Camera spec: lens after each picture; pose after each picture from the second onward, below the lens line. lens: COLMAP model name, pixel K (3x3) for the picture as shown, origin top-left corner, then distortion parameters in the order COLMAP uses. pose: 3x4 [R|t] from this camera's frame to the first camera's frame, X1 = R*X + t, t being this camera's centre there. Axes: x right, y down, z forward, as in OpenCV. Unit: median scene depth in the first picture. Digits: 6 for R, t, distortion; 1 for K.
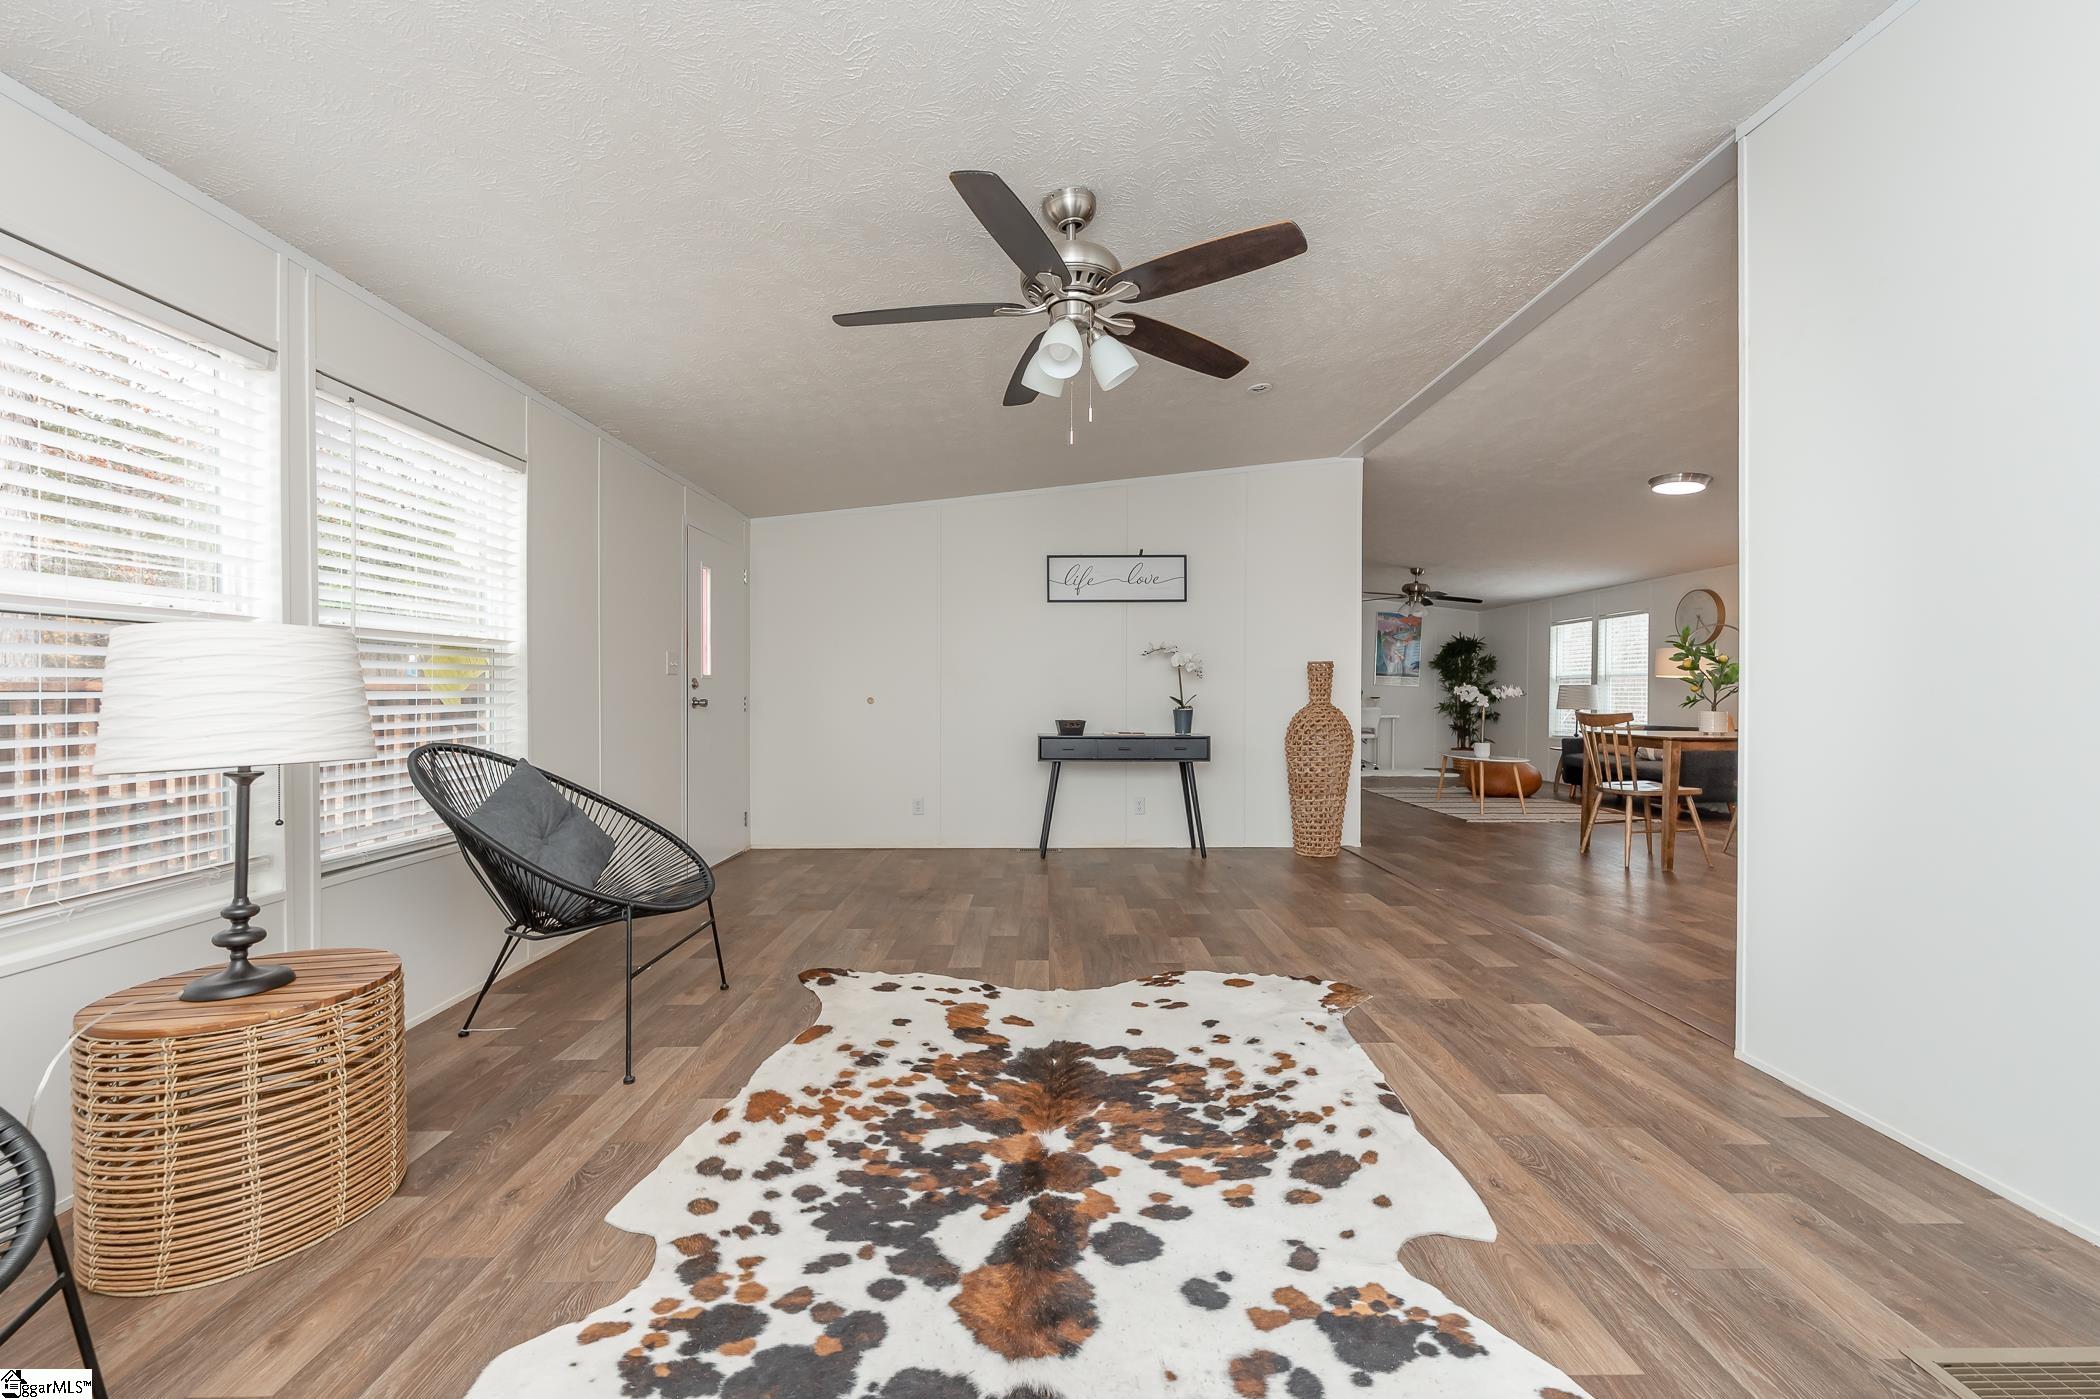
lens RADIAL K [[845.1, 0, 1050.0], [0, 845.1, 699.5], [0, 0, 1]] dist [0.000280, 0.000135]
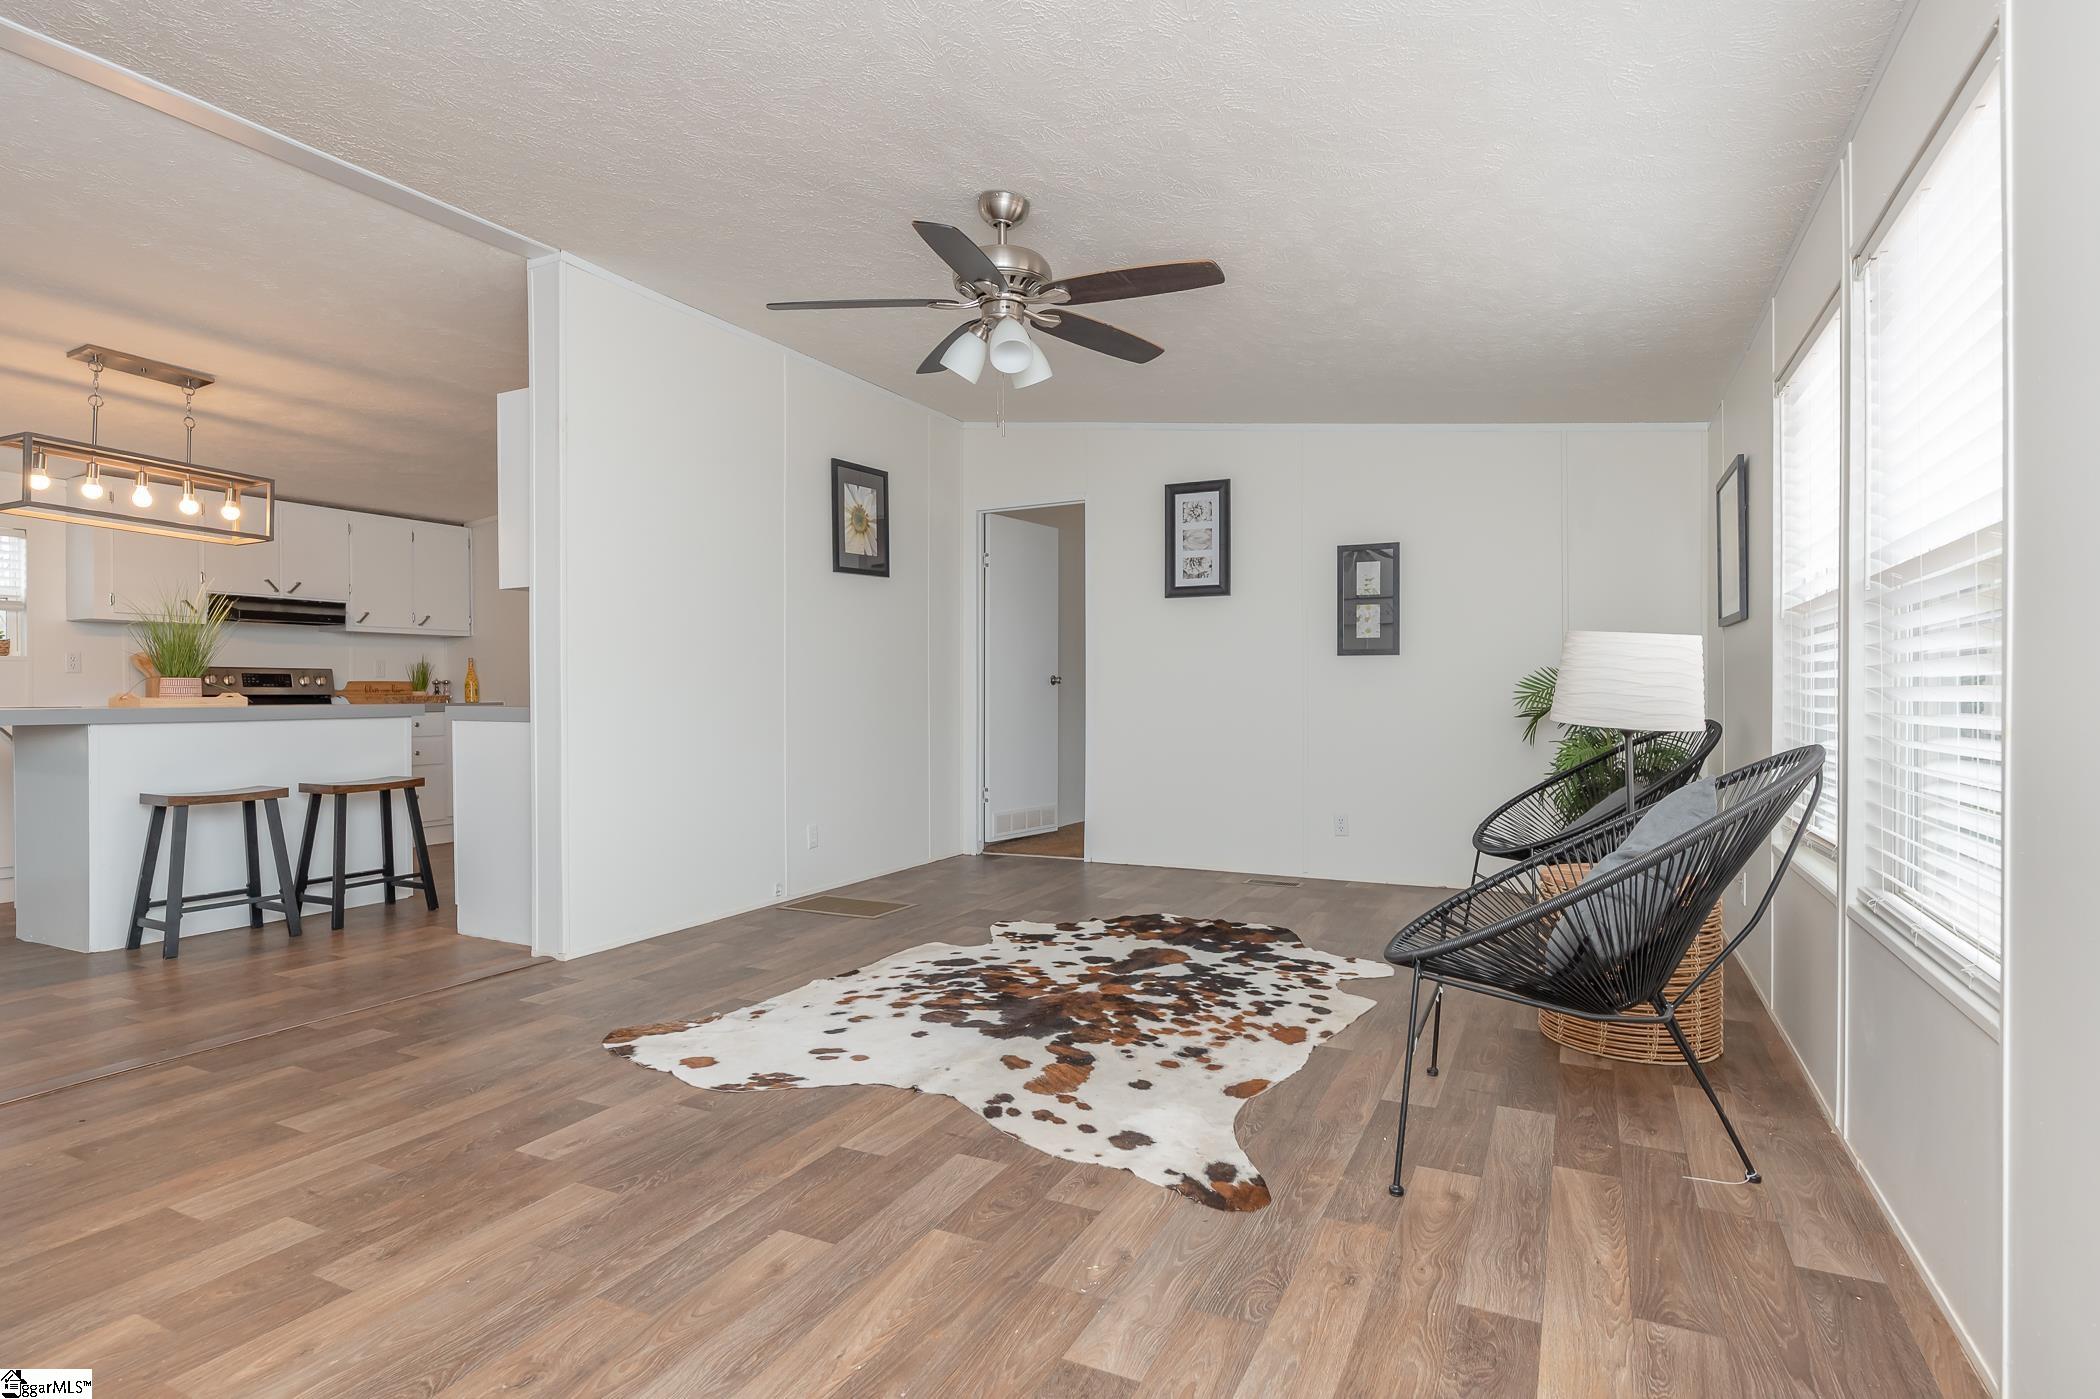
lens RADIAL K [[1067.3, 0, 1059.5], [0, 1067.3, 693.7], [0, 0, 1]] dist [0.000034, 0.000510]
pose [[-0.894024, 0.001012, 0.448017, -0.694564], [0.007151, 0.999902, 0.012011, -0.005622], [-0.447961, 0.013942, -0.893944, 2.391013]]
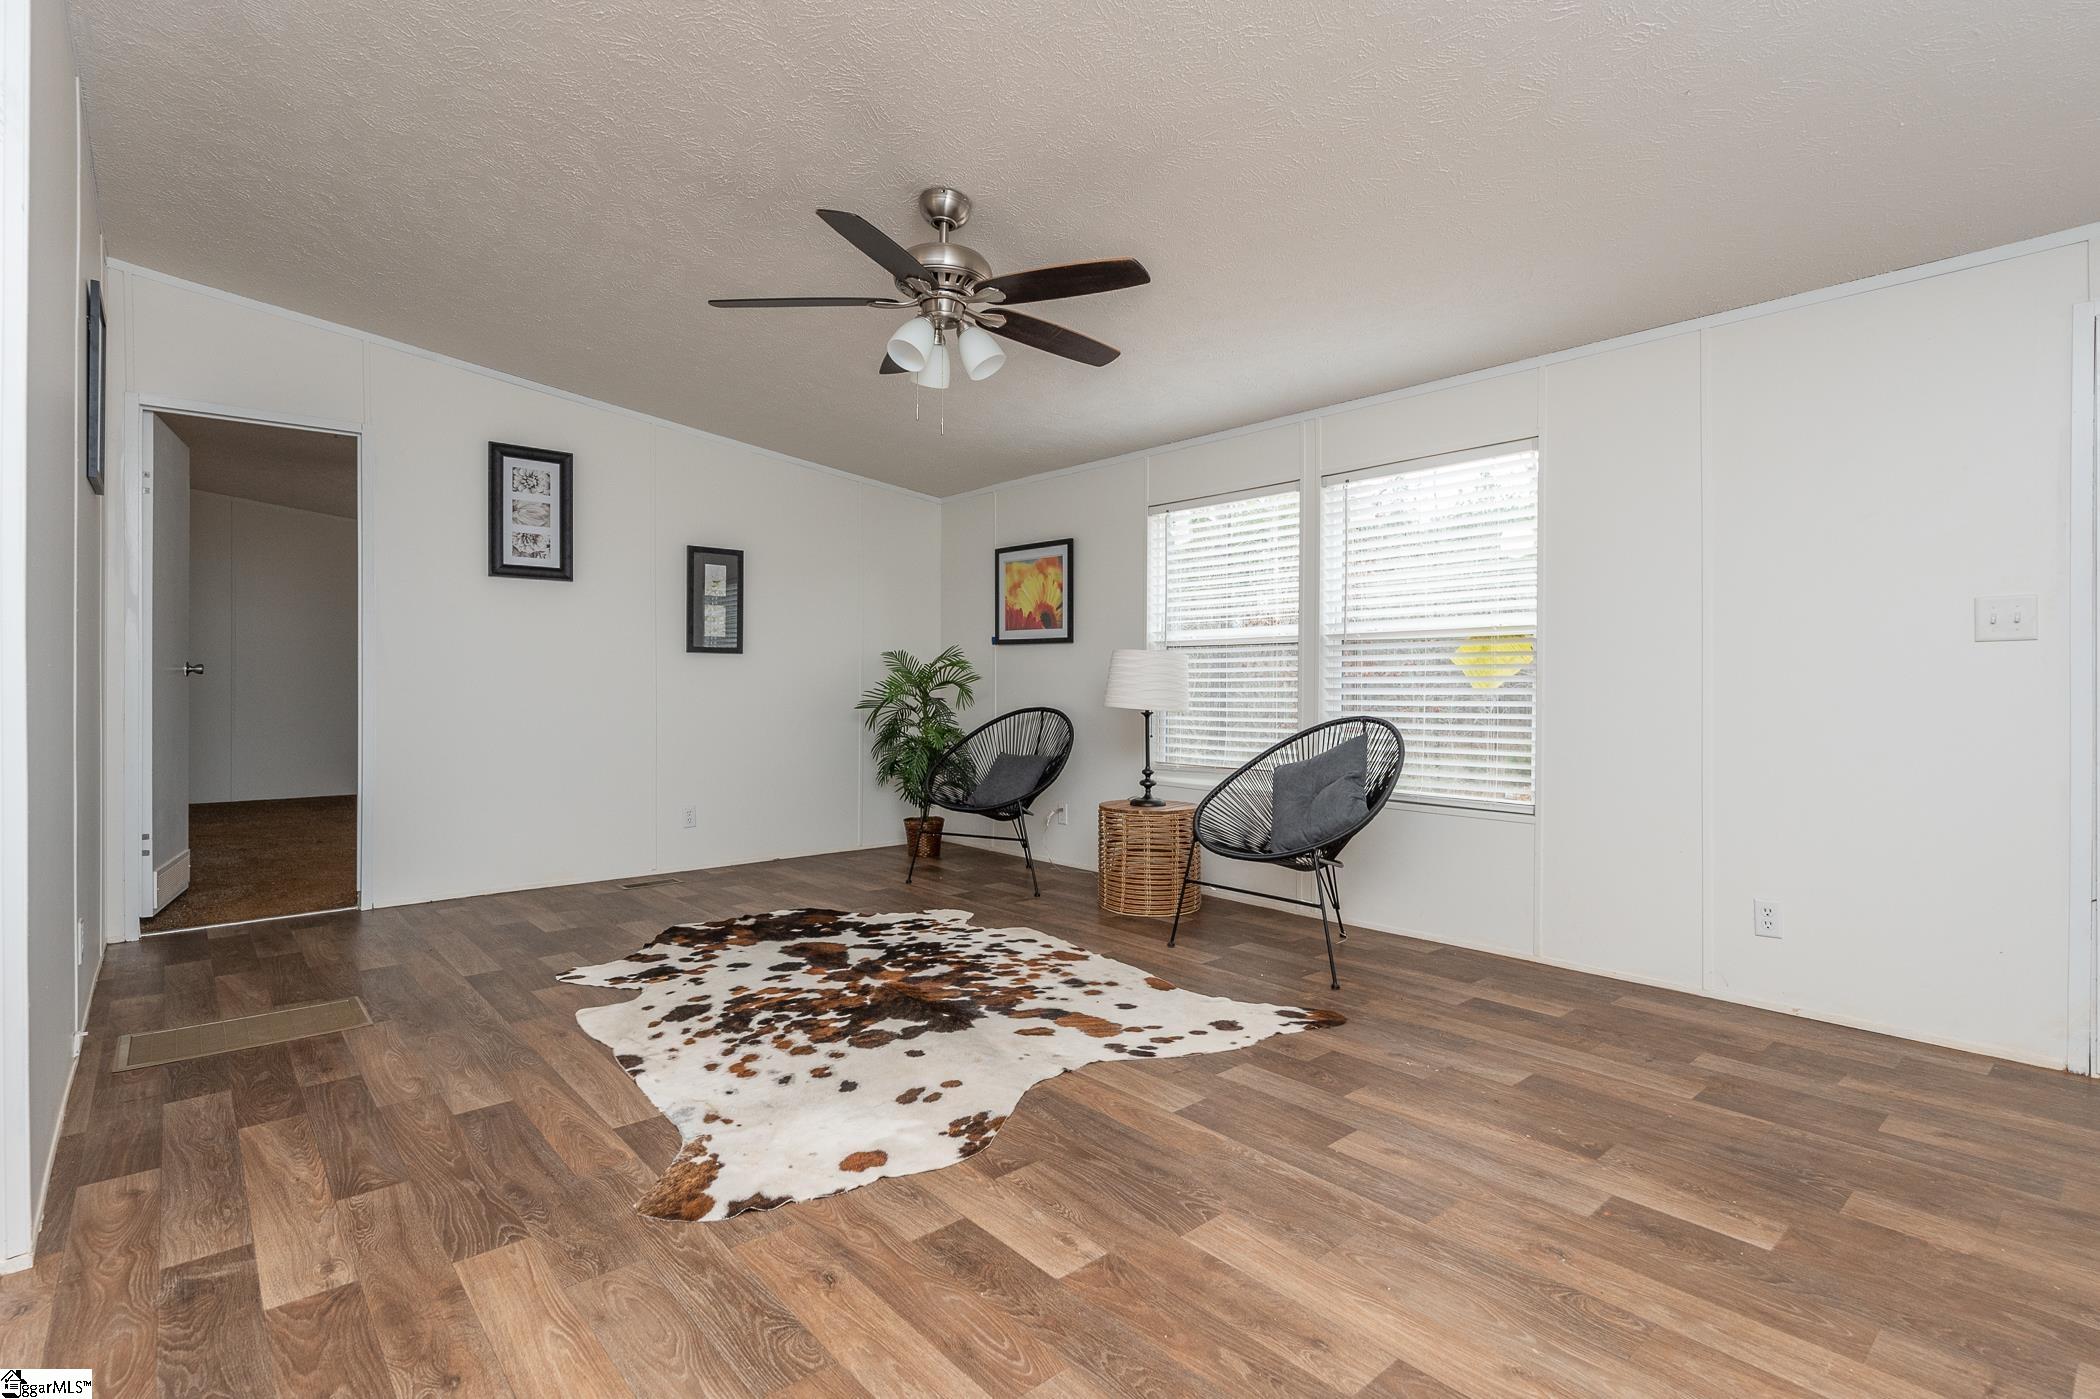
lens RADIAL K [[1011.9, 0, 1052.7], [0, 1011.9, 684.6], [0, 0, 1]] dist [-0.000835, -0.000562]
pose [[-0.758531, -0.001551, -0.651635, 0.818704], [-0.007482, 0.999952, 0.006329, -0.004114], [0.651594, 0.009677, -0.758506, 2.269988]]
